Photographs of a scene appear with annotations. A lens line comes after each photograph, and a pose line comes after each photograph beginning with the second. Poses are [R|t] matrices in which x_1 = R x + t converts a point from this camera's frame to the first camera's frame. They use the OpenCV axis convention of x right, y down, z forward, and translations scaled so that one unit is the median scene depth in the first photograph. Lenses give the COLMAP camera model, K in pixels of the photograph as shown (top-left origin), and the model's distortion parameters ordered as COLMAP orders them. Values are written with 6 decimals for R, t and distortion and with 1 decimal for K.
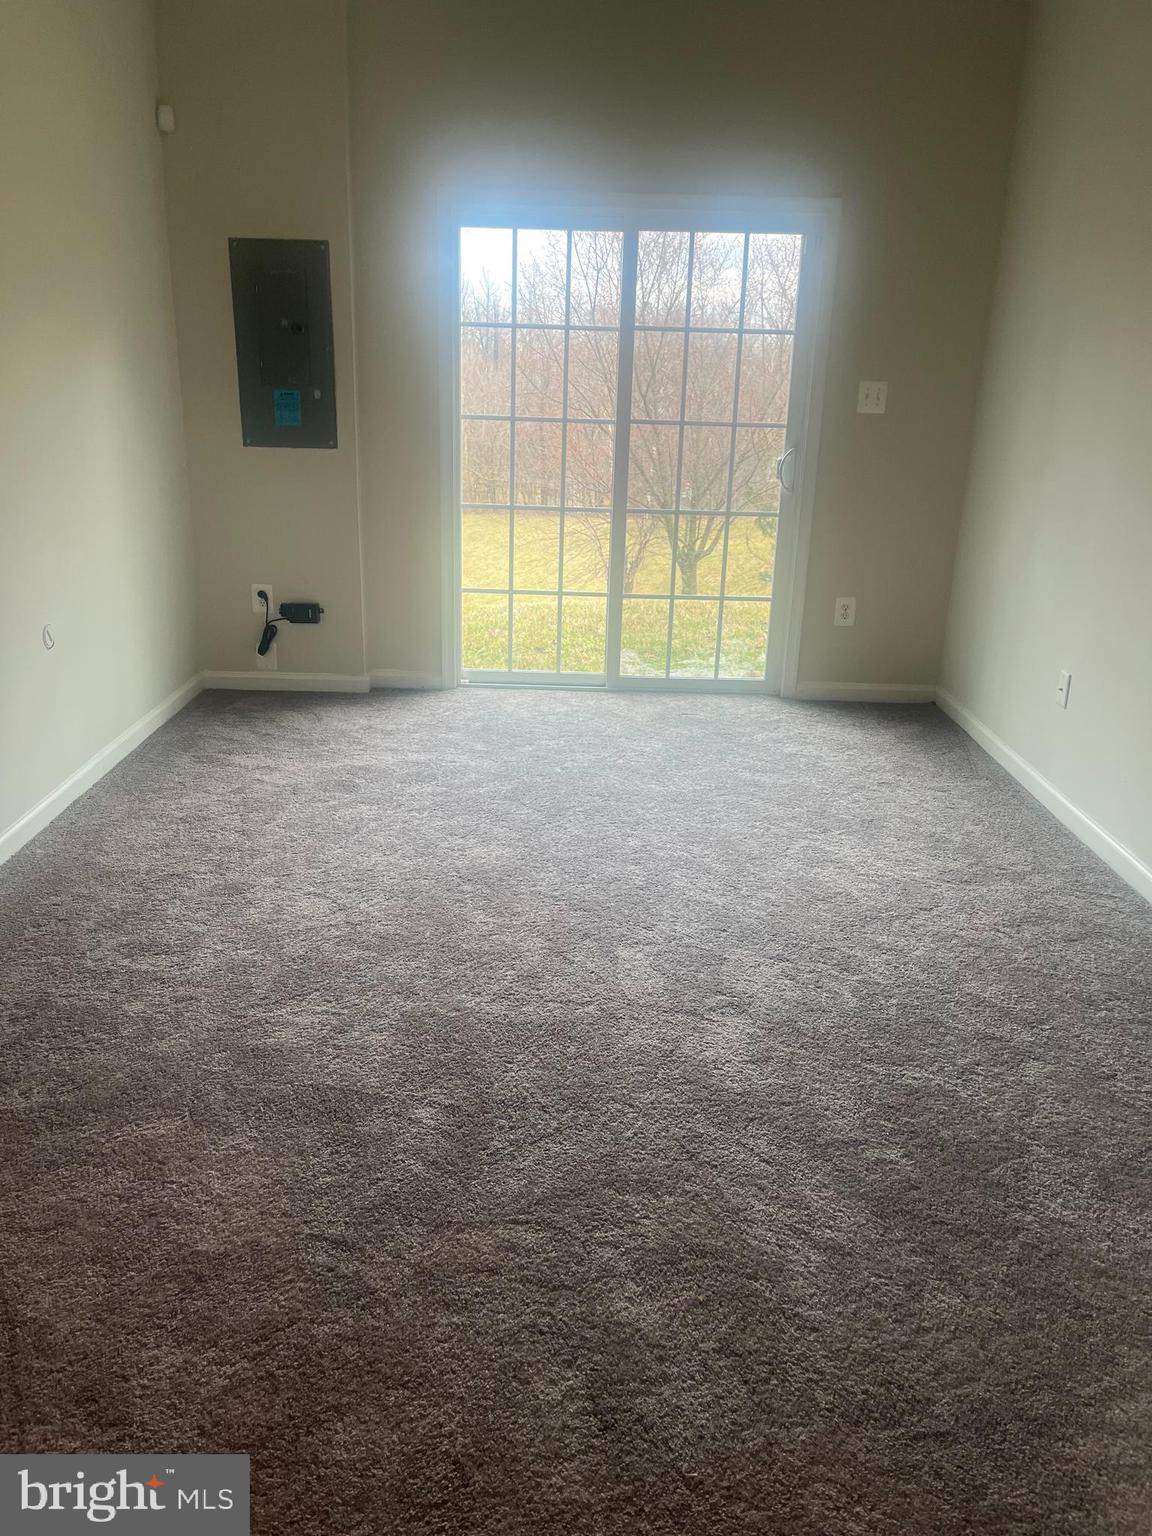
lens RADIAL K [[1166.4, 0, 565.1], [0, 1166.4, 764.5], [0, 0, 1]] dist [0.060800, -0.072802]
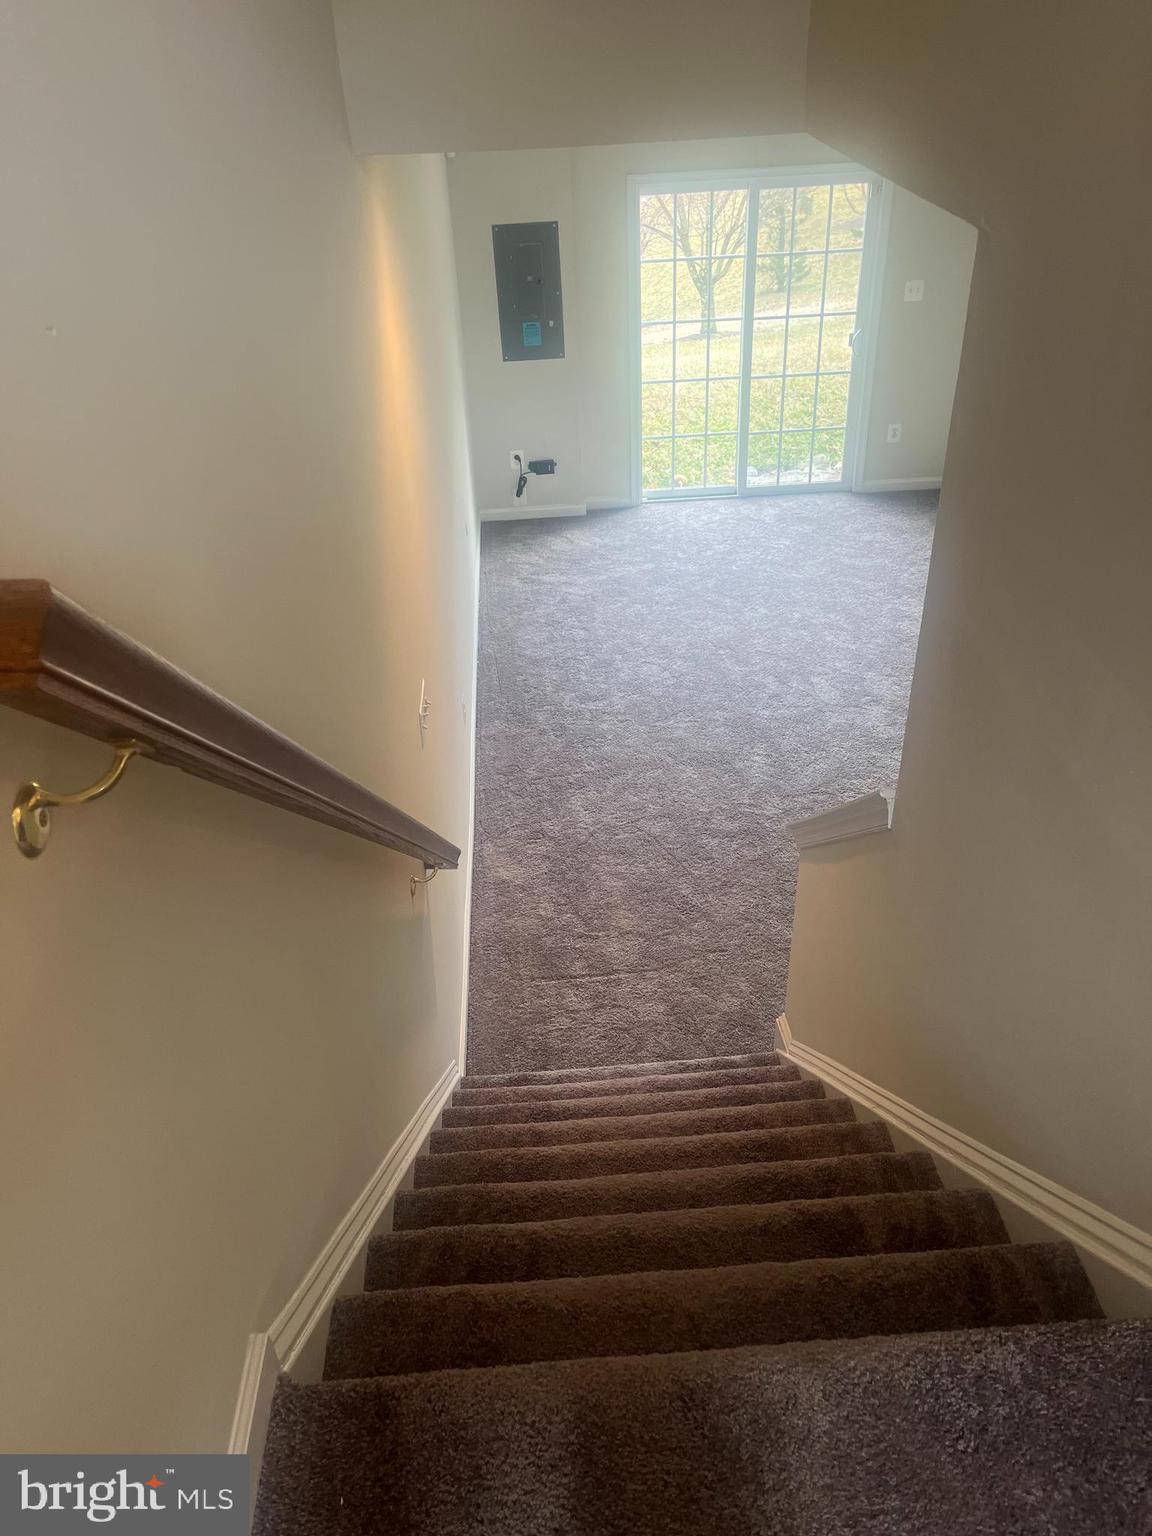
lens RADIAL K [[1166.4, 0, 581.0], [0, 1166.4, 775.3], [0, 0, 1]] dist [0.060800, -0.072802]
pose [[0.995613, -0.092016, 0.016945, -0.257483], [0.083664, 0.956628, 0.279041, -0.180444], [-0.041887, -0.276399, 0.960130, -0.633294]]
